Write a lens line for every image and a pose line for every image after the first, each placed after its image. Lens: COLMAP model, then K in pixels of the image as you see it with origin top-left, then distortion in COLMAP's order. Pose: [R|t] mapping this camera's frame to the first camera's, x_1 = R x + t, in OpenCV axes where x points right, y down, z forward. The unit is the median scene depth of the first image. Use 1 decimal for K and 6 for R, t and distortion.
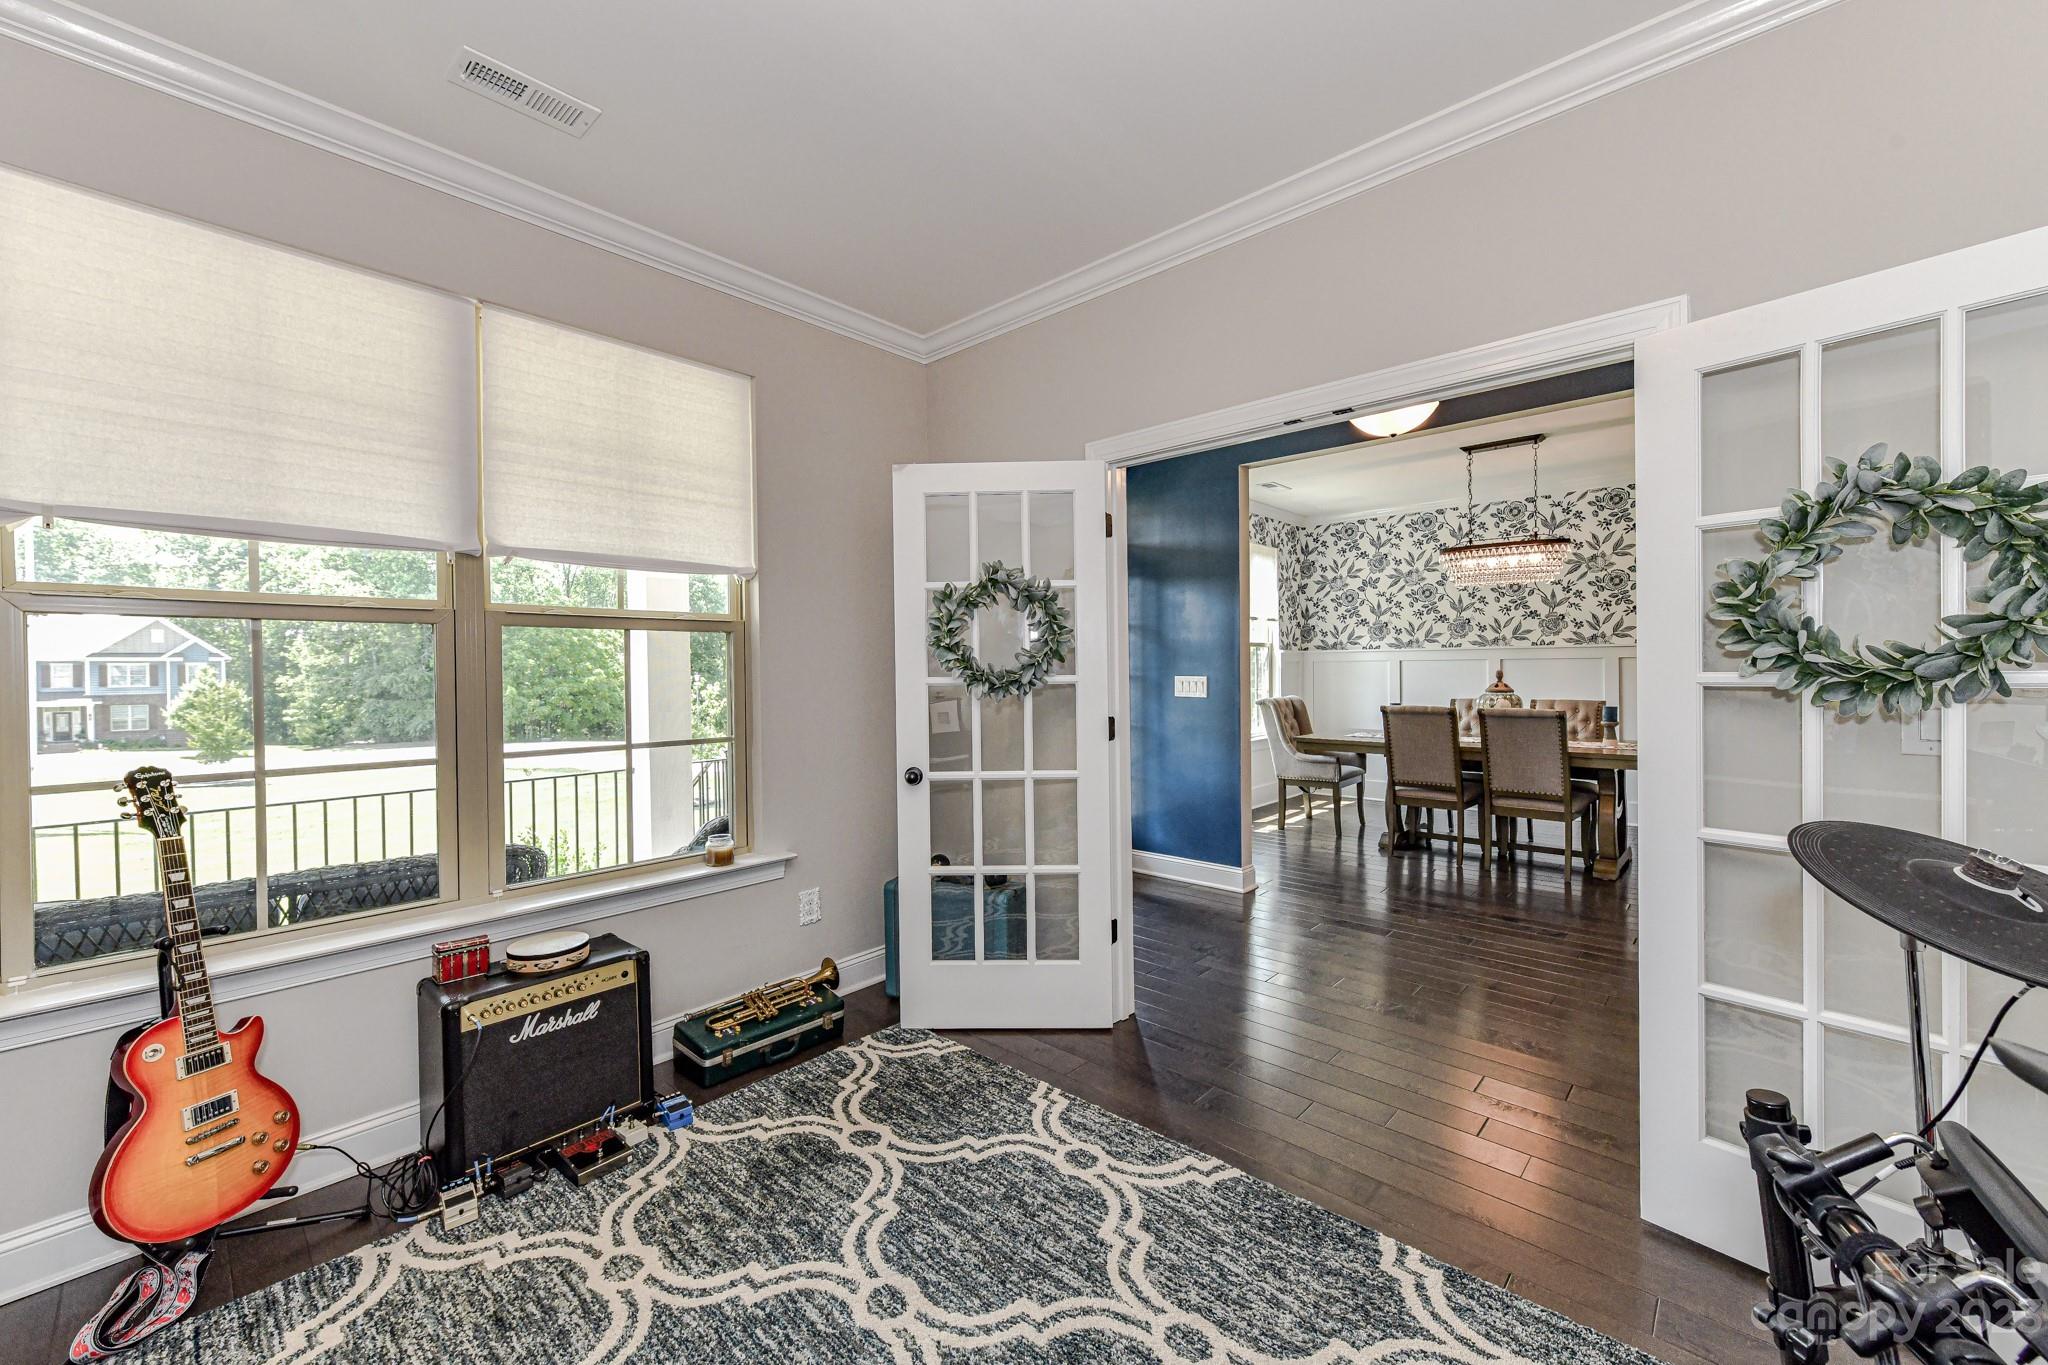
lens RADIAL K [[811.2, 0, 1017.9], [0, 811.2, 675.6], [0, 0, 1]] dist [0.000071, -0.000242]
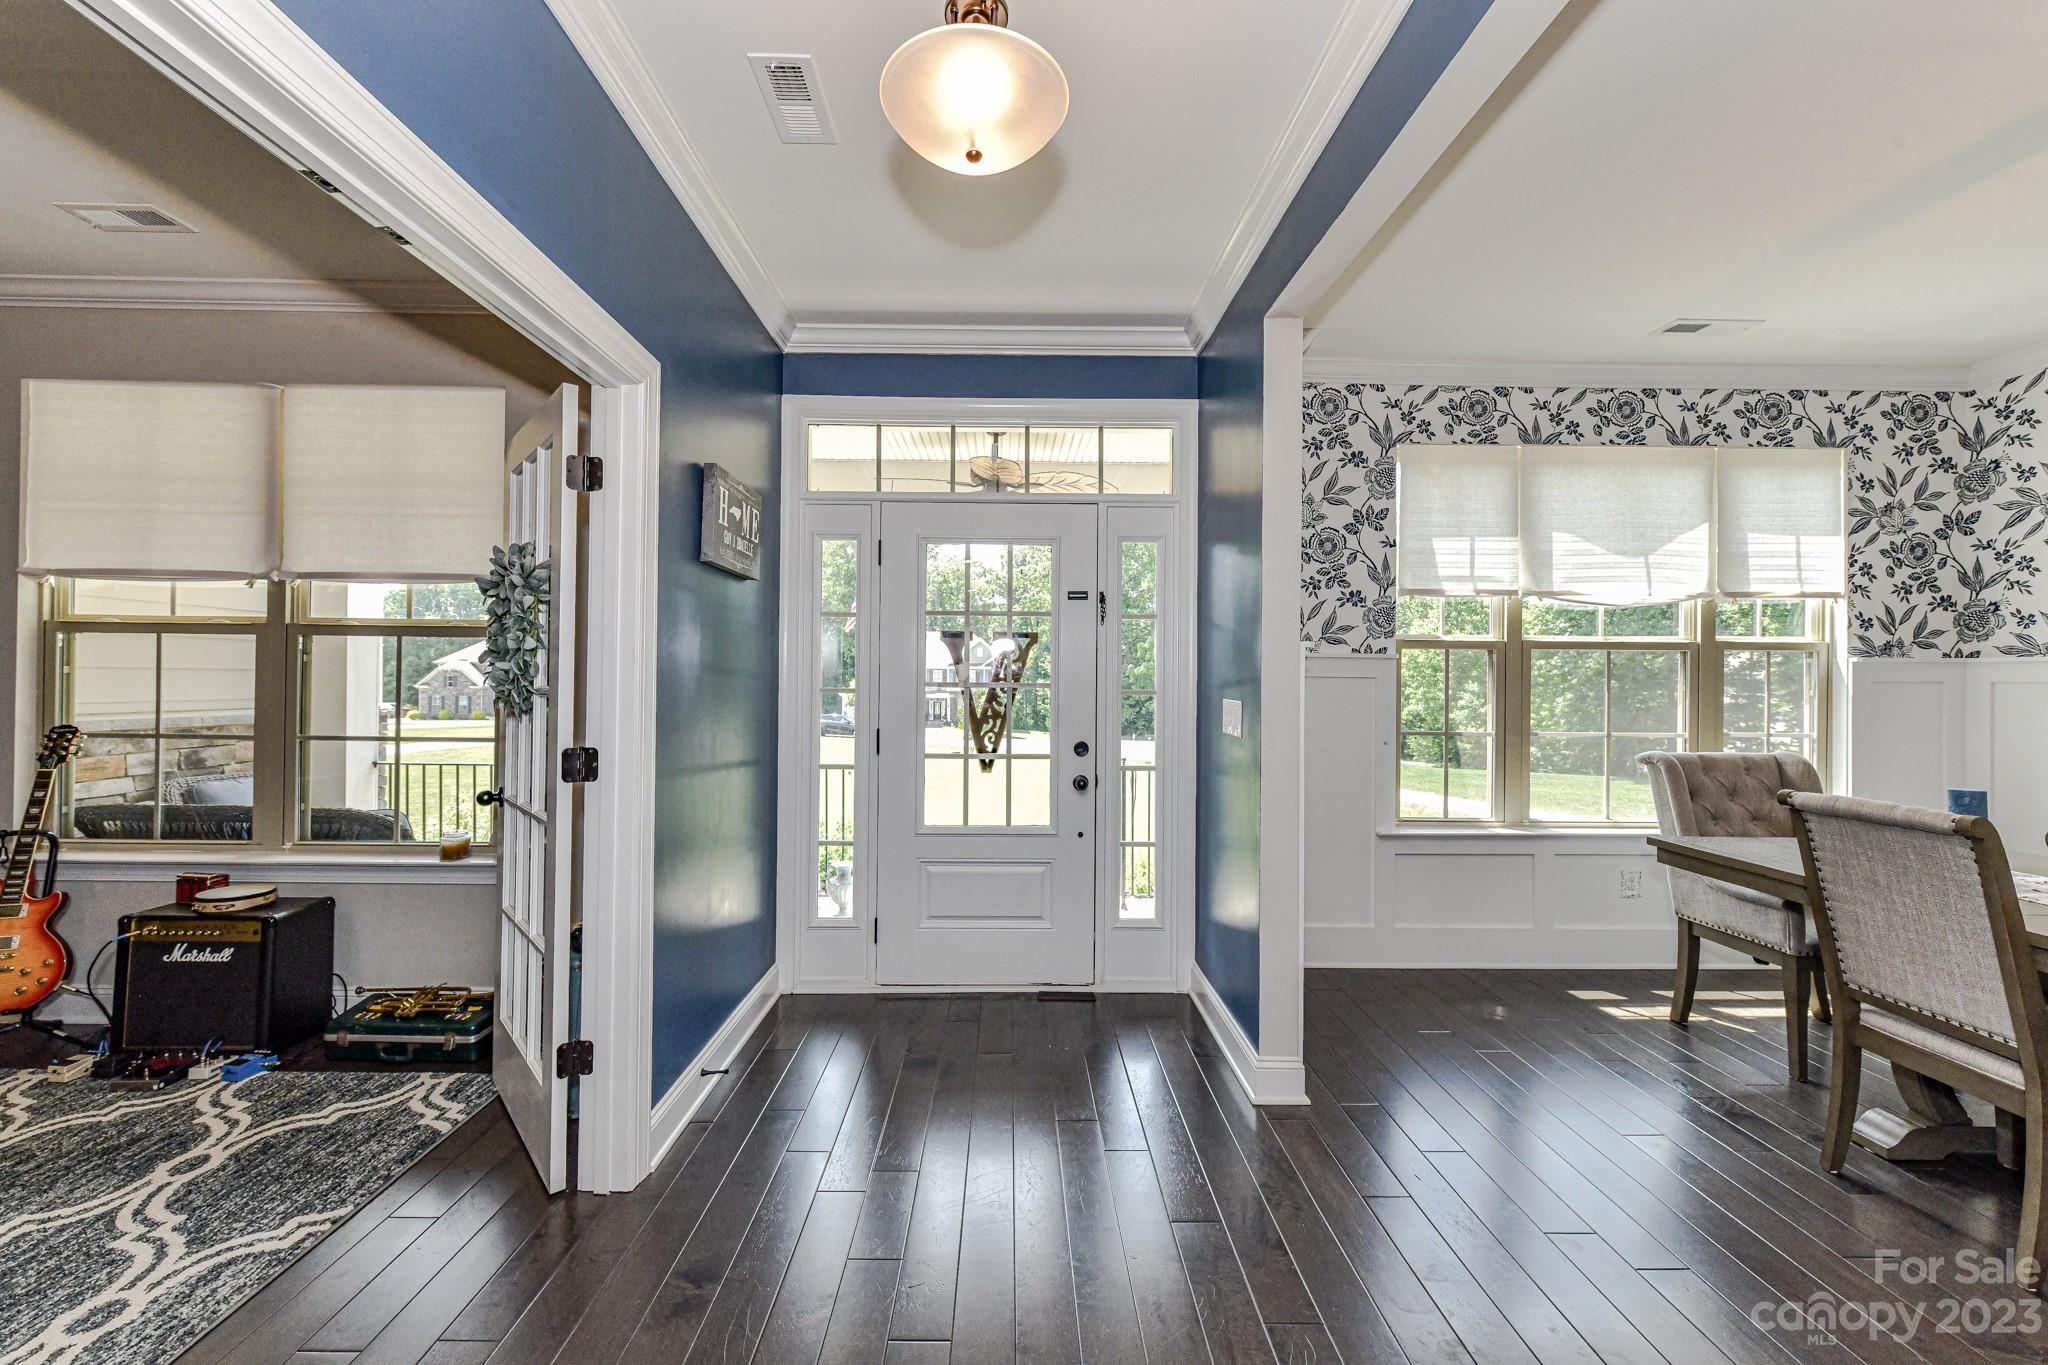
lens RADIAL K [[811.2, 0, 1017.9], [0, 811.2, 675.6], [0, 0, 1]] dist [0.000071, -0.000242]
pose [[0.678957, 0.013500, -0.734054, 1.062751], [-0.024529, 0.999690, -0.004302, -0.019970], [0.733768, 0.020927, 0.679077, 0.967812]]
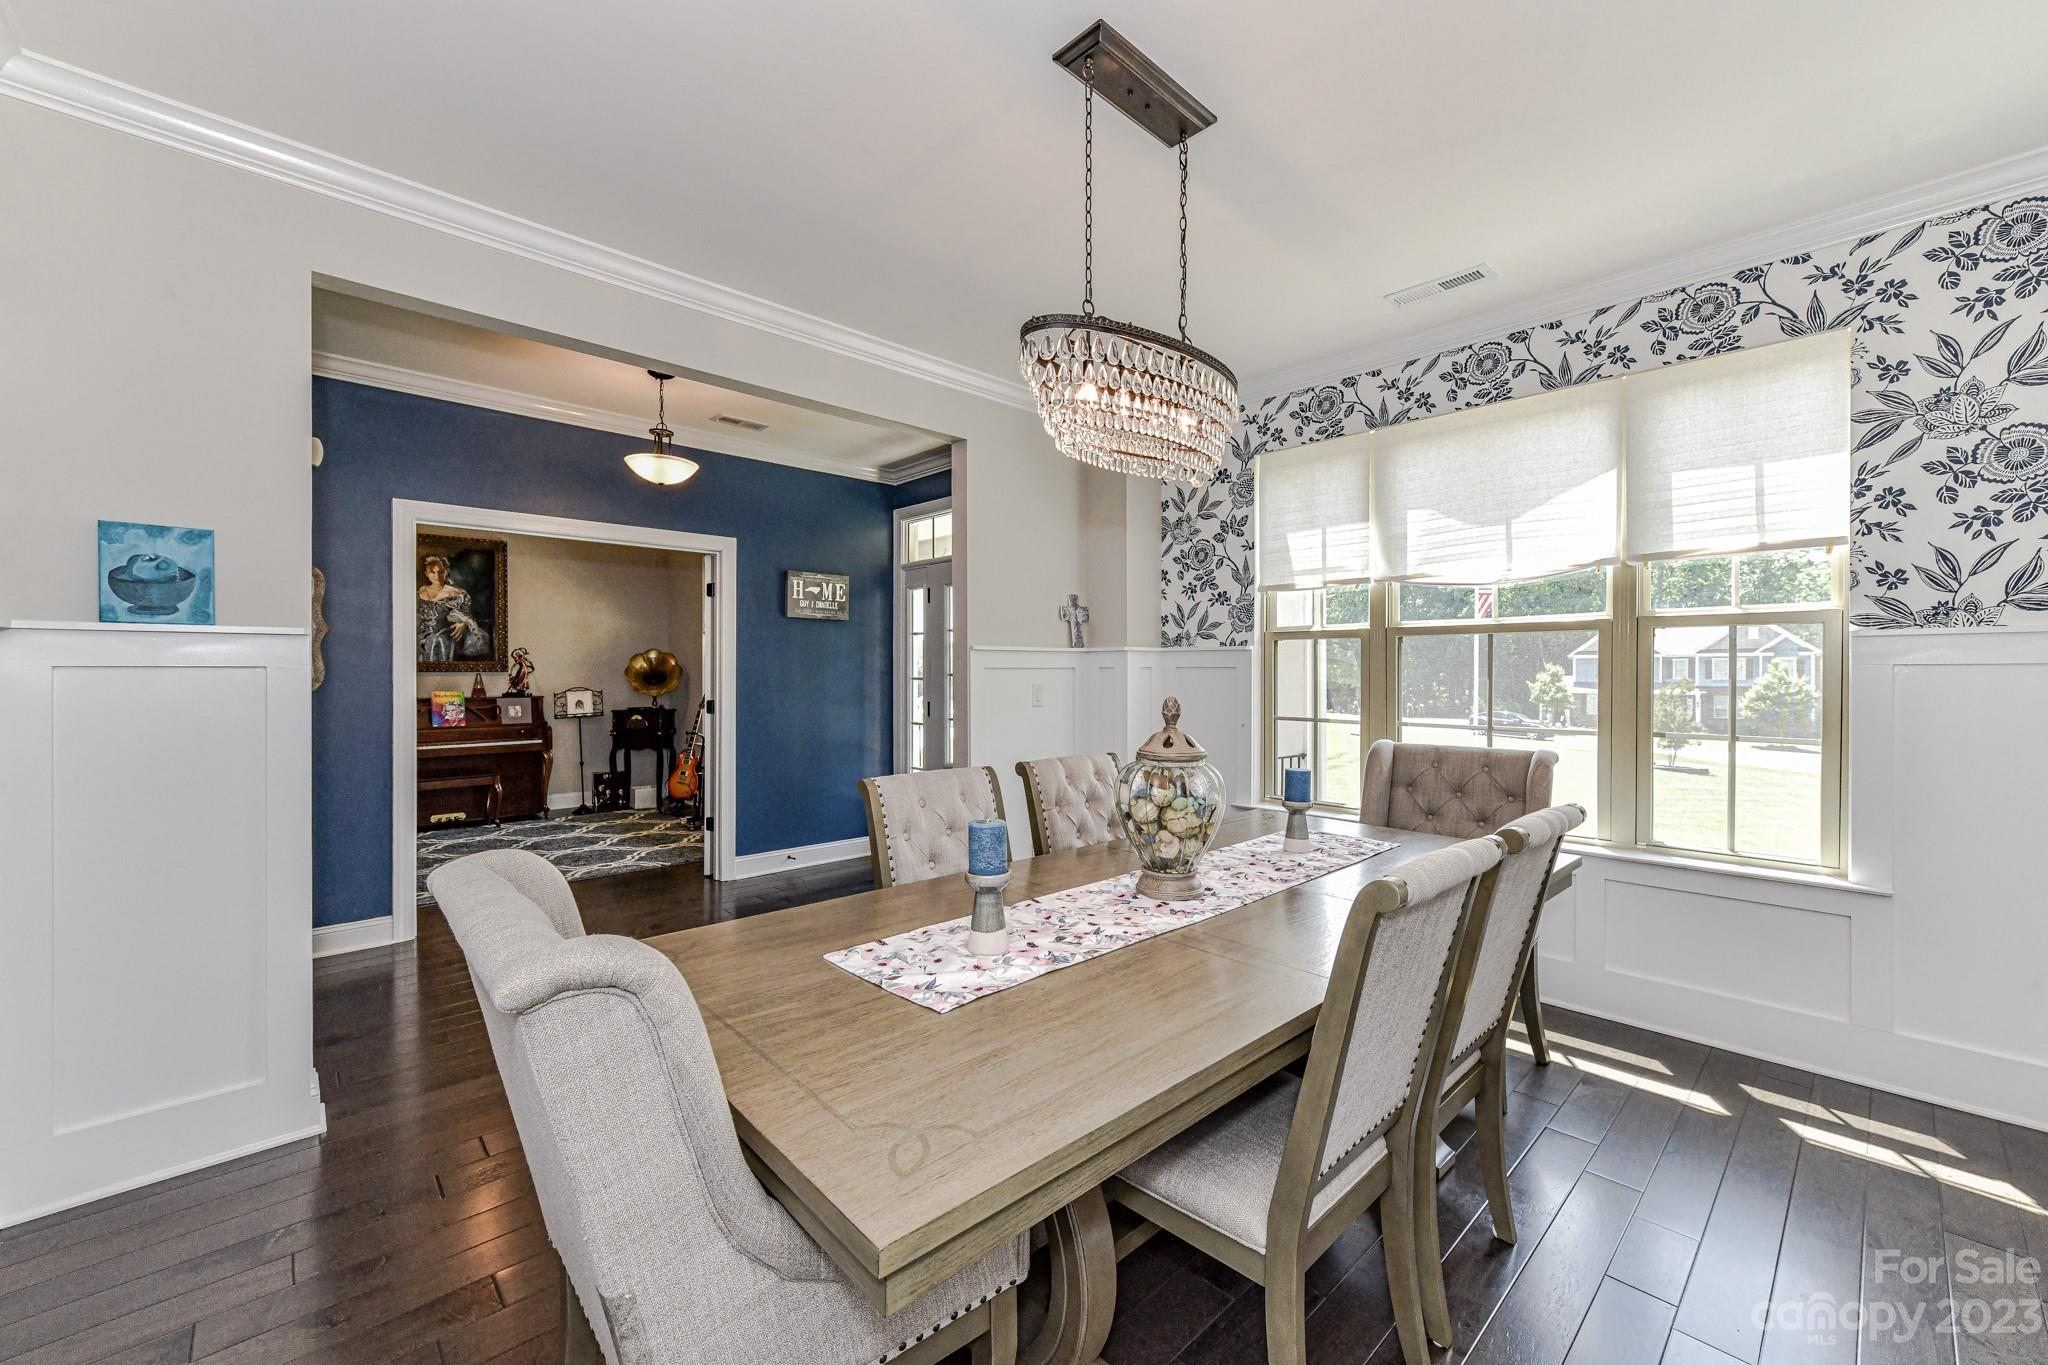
lens RADIAL K [[811.2, 0, 1017.9], [0, 811.2, 675.6], [0, 0, 1]] dist [0.000071, -0.000242]
pose [[-0.081818, 0.017627, -0.996491, 2.125428], [-0.009860, 0.999780, 0.018495, -0.047997], [0.996599, 0.011338, -0.081626, 2.142010]]
